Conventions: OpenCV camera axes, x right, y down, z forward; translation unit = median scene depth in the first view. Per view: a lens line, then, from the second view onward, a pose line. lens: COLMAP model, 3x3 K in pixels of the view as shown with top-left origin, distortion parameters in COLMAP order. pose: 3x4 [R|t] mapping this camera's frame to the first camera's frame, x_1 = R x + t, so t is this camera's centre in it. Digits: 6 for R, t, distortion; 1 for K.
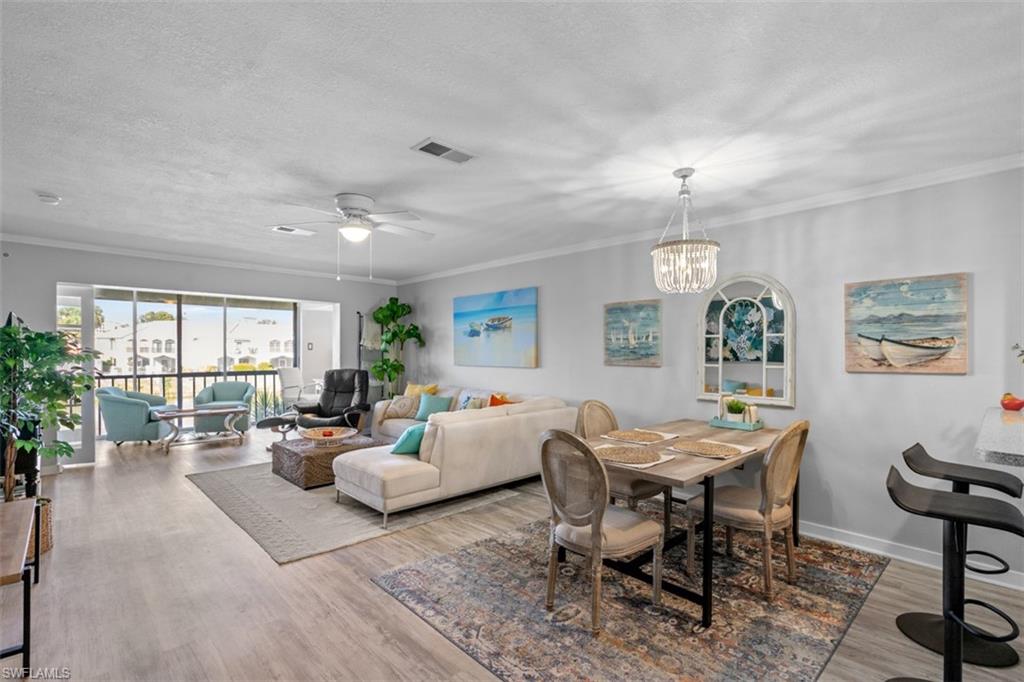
lens RADIAL K [[470.5, 0, 516.2], [0, 470.5, 354.3], [0, 0, 1]] dist [-0.007646, 0.002873]
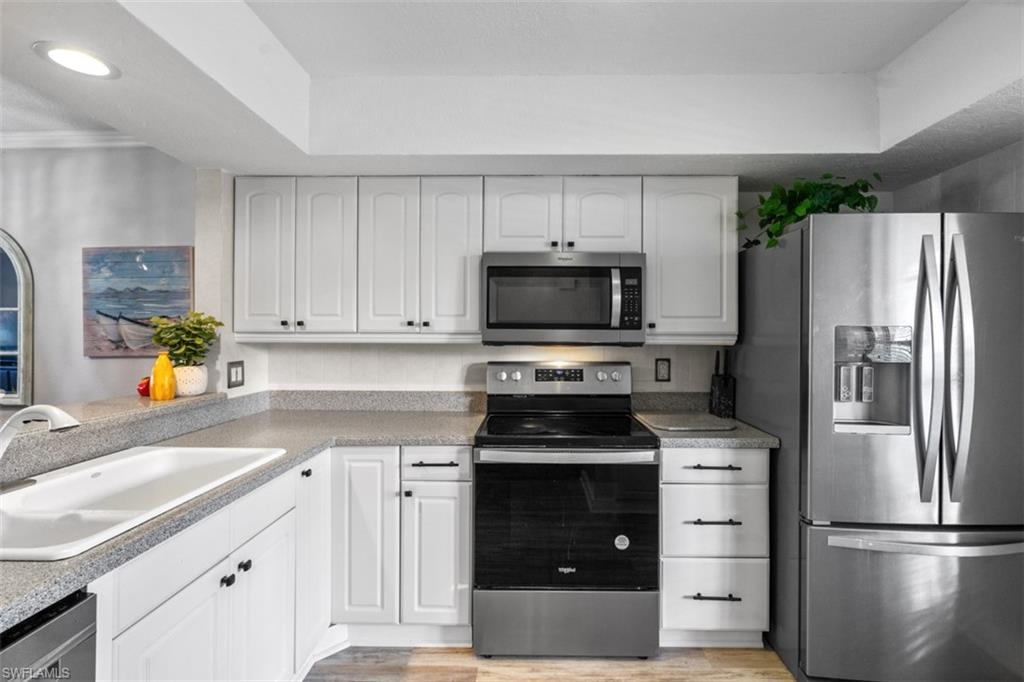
lens RADIAL K [[470.5, 0, 525.8], [0, 470.5, 332.7], [0, 0, 1]] dist [-0.007646, 0.002873]
pose [[0.701484, 0.000411, 0.712685, 0.479016], [0.007215, 0.999944, -0.007678, 0.005324], [-0.712649, 0.010529, 0.701442, -0.077386]]
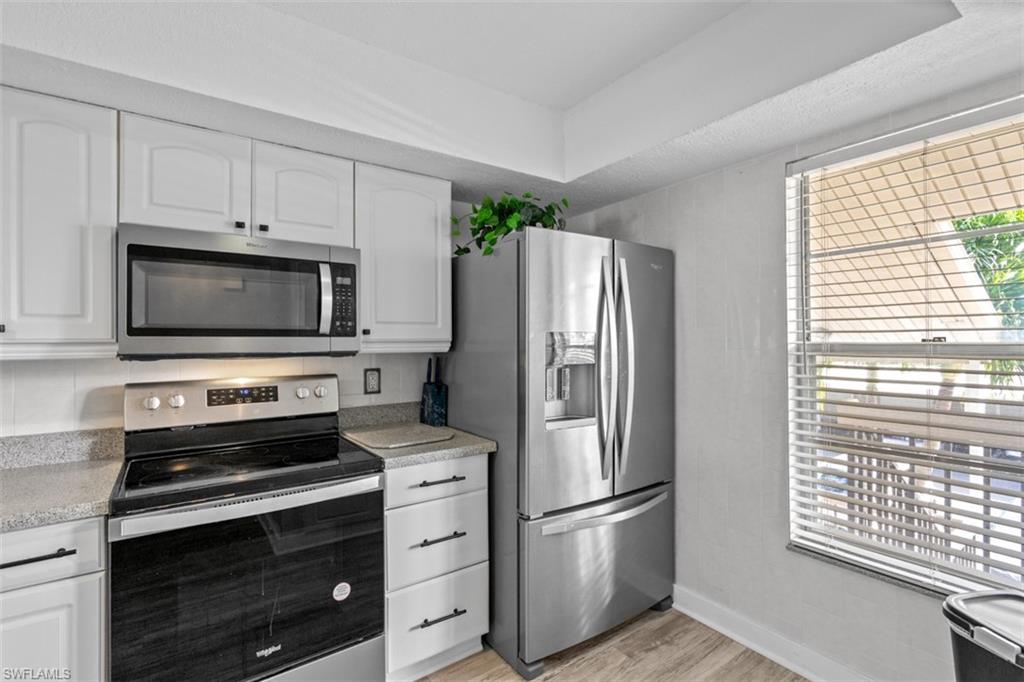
lens RADIAL K [[470.5, 0, 508.1], [0, 470.5, 338.6], [0, 0, 1]] dist [-0.007646, 0.002873]
pose [[0.140790, 0.001113, 0.990039, 0.510468], [0.018764, 0.999817, -0.003792, 0.005449], [-0.989862, 0.019111, 0.140743, -0.016636]]
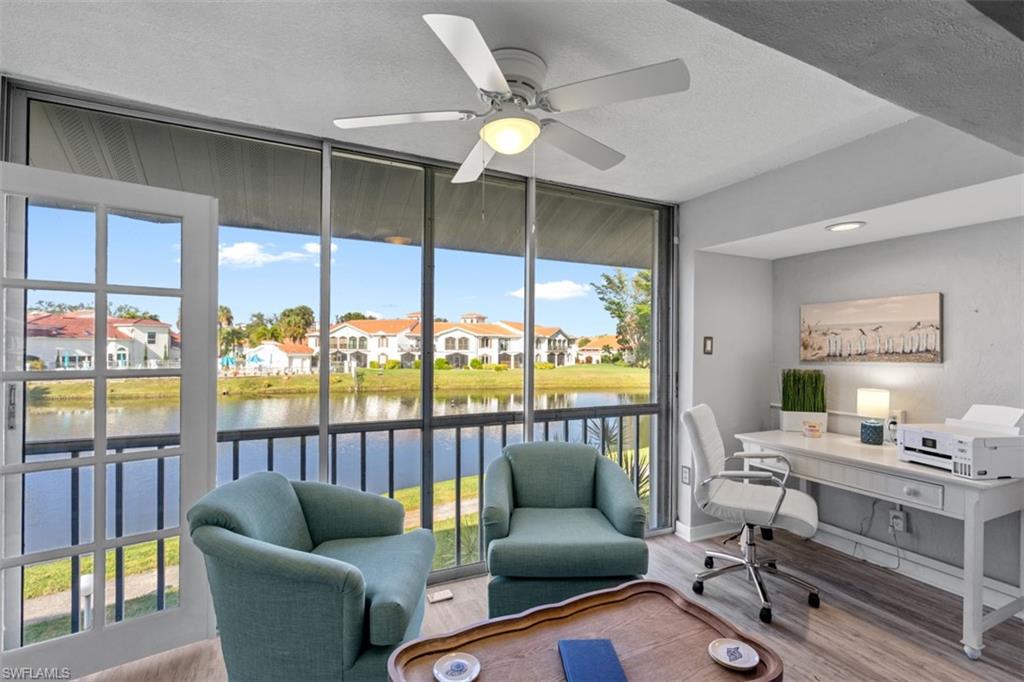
lens RADIAL K [[470.5, 0, 520.6], [0, 470.5, 342.5], [0, 0, 1]] dist [-0.007646, 0.002873]
pose [[0.952596, 0.002323, -0.304228, -0.912209], [-0.008333, 0.999795, -0.018460, -0.021031], [0.304123, 0.020120, 0.952420, 1.141417]]
